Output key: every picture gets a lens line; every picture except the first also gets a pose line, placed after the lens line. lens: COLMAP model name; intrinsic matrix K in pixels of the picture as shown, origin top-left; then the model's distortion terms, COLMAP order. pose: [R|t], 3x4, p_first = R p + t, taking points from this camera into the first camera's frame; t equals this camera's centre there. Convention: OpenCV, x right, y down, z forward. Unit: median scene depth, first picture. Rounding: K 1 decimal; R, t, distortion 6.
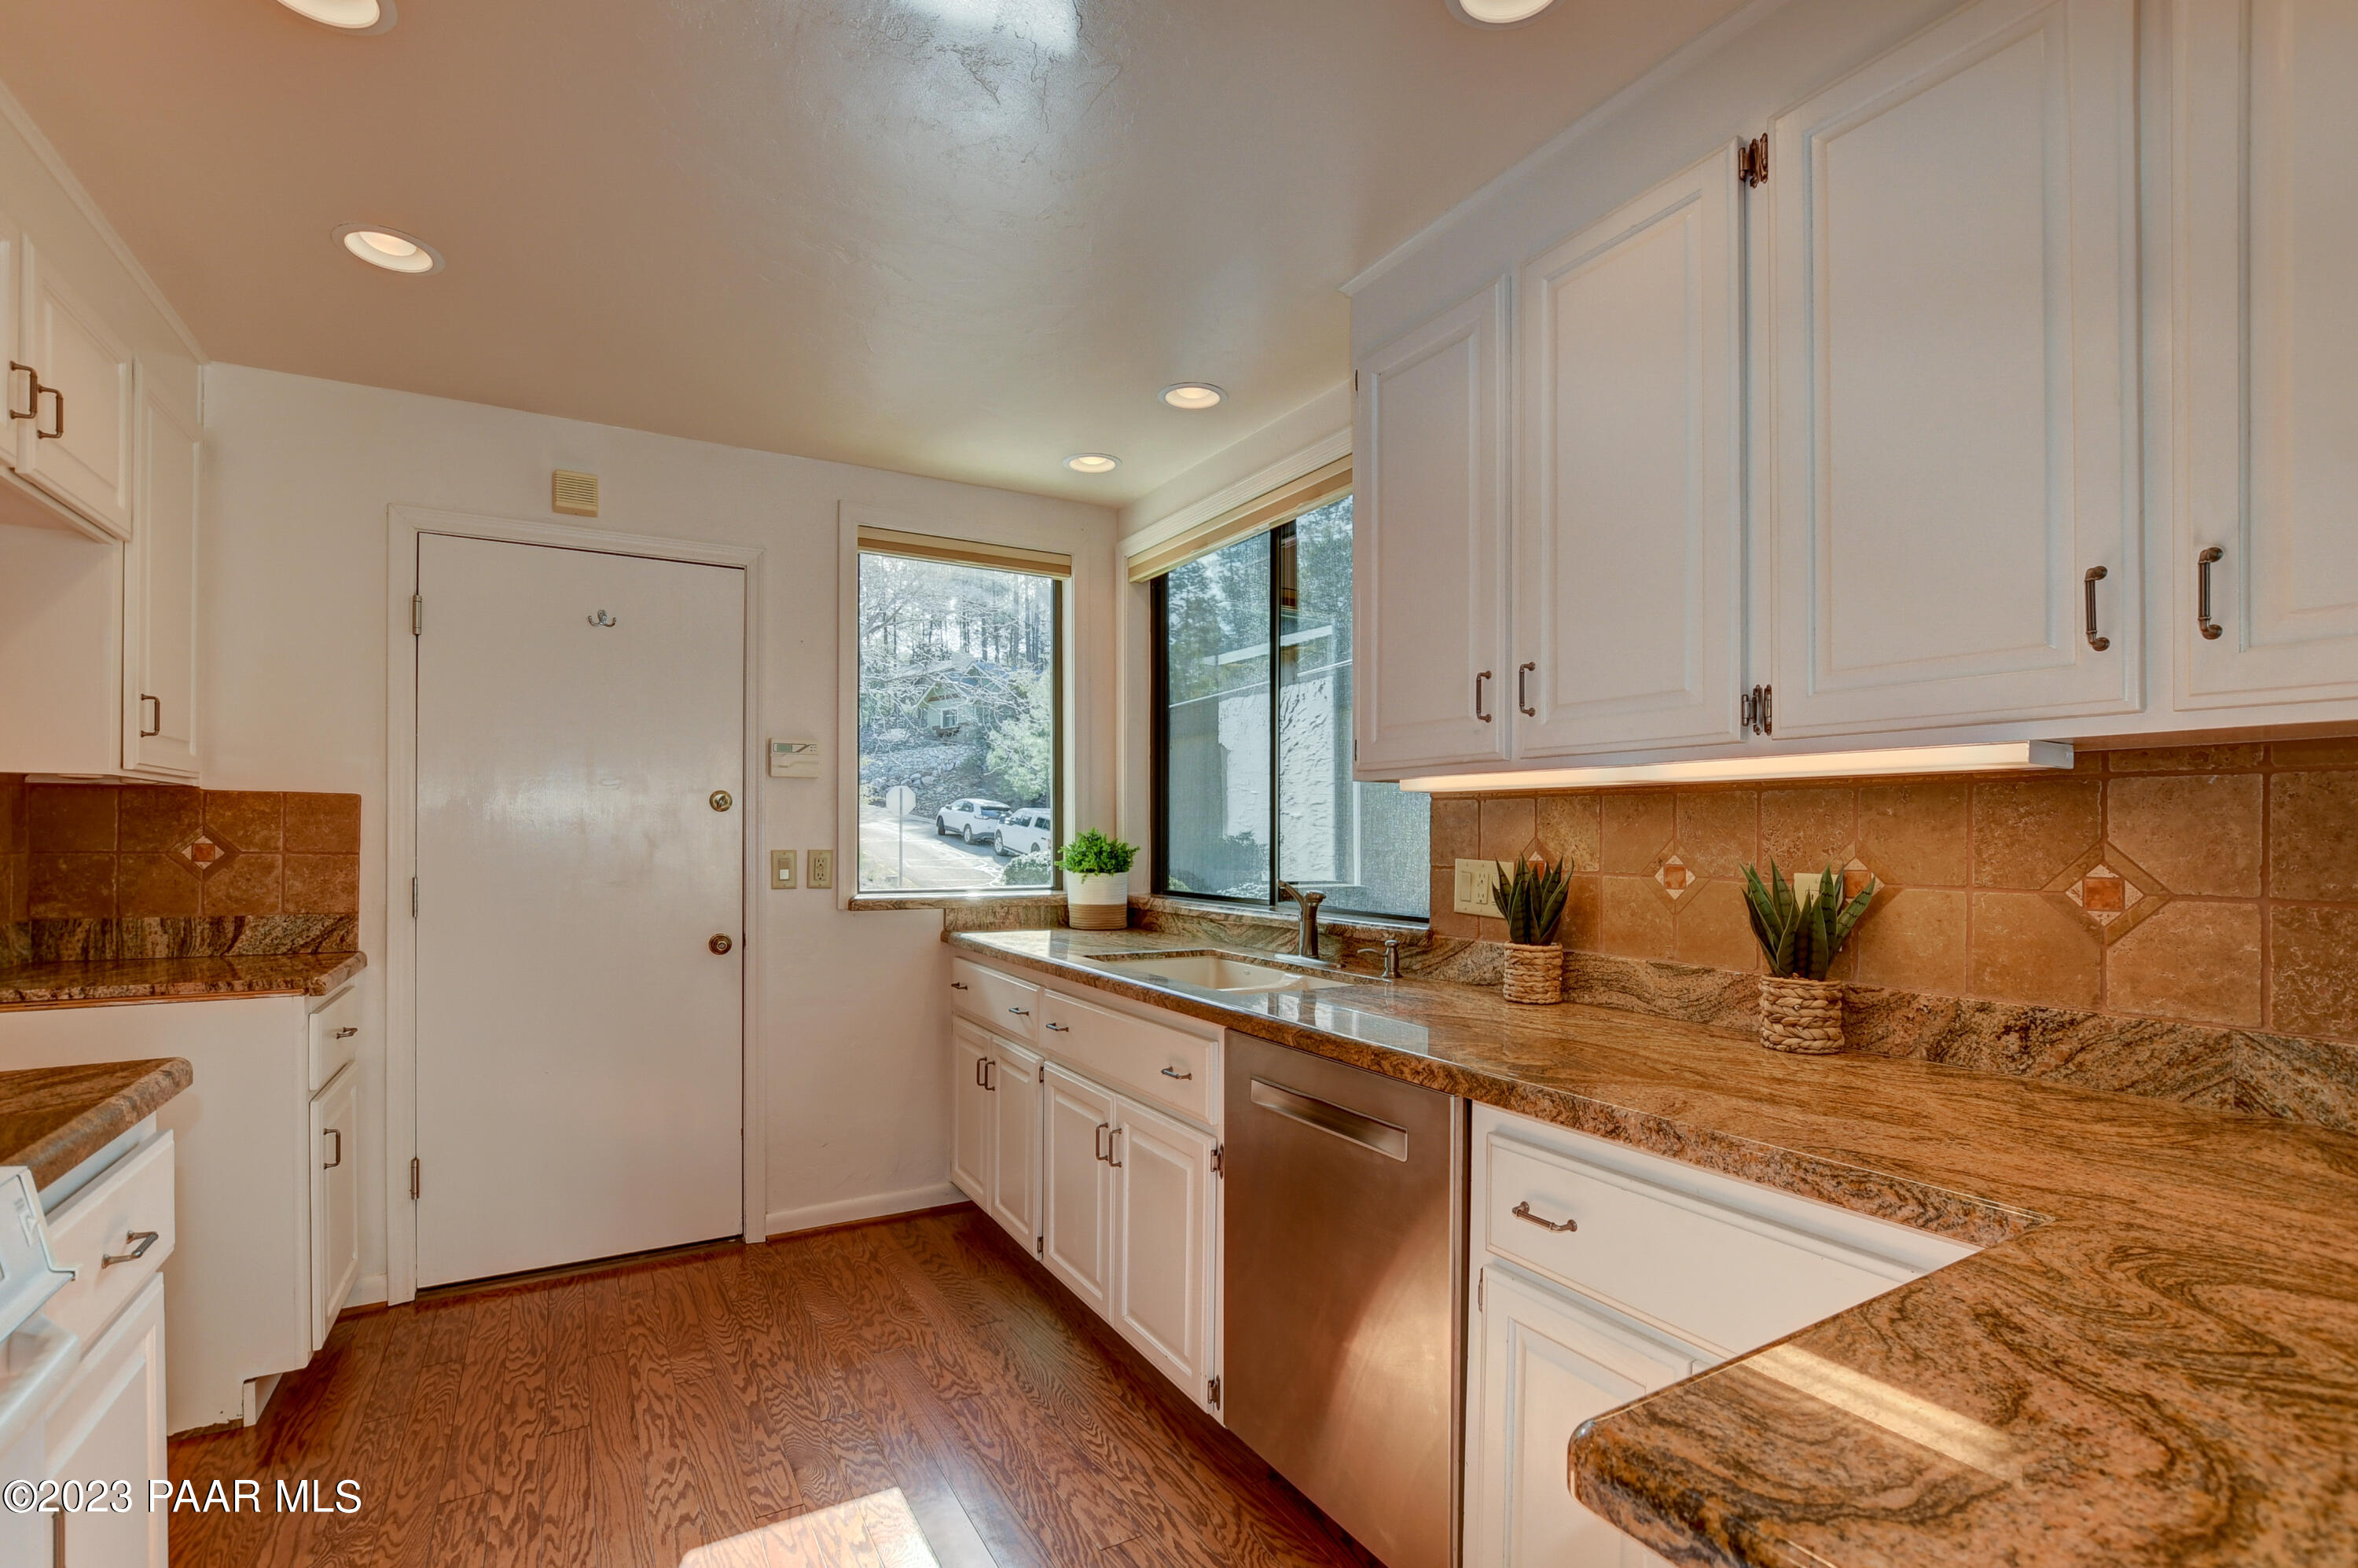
lens RADIAL K [[1037.8, 0, 1137.3], [0, 1037.8, 827.1], [0, 0, 1]] dist [-0.009051, 0.000734]
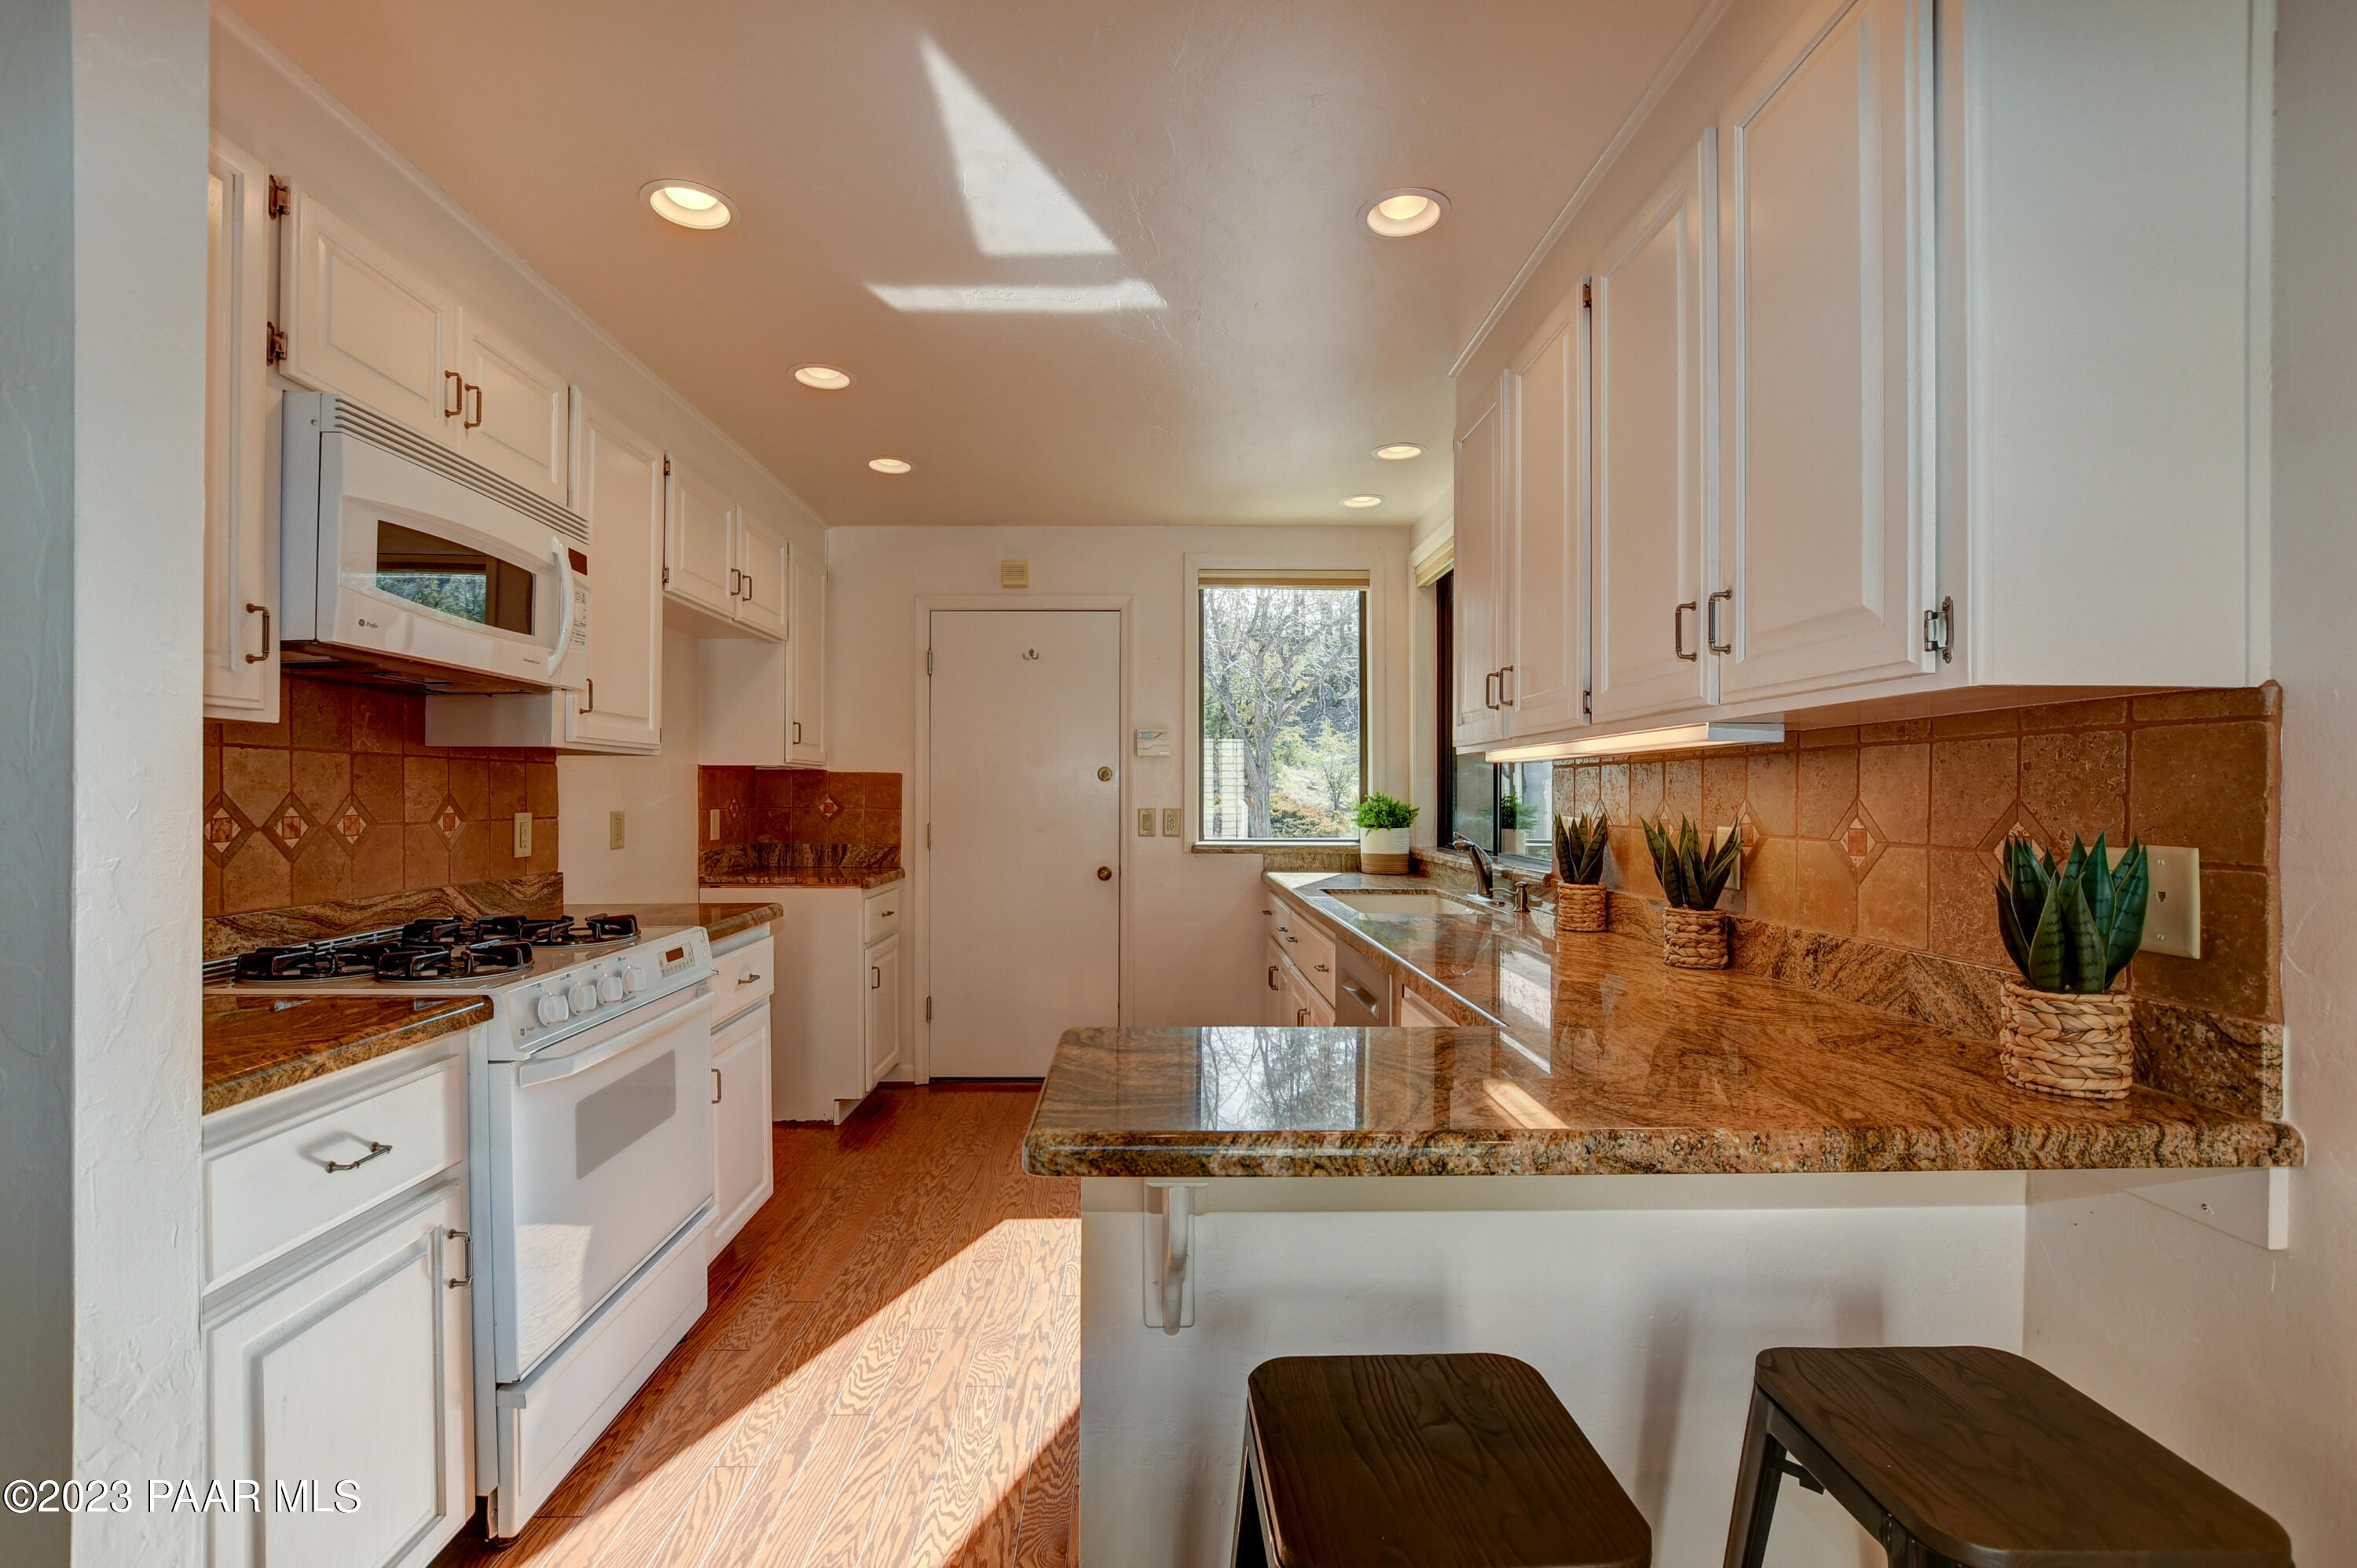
lens RADIAL K [[1037.3, 0, 1181.9], [0, 1037.3, 790.4], [0, 0, 1]] dist [-0.009051, 0.000734]
pose [[0.878743, -0.004744, -0.477271, 0.480133], [0.004105, 0.999989, -0.002382, 0.001806], [0.477277, 0.000134, 0.878753, -0.273158]]
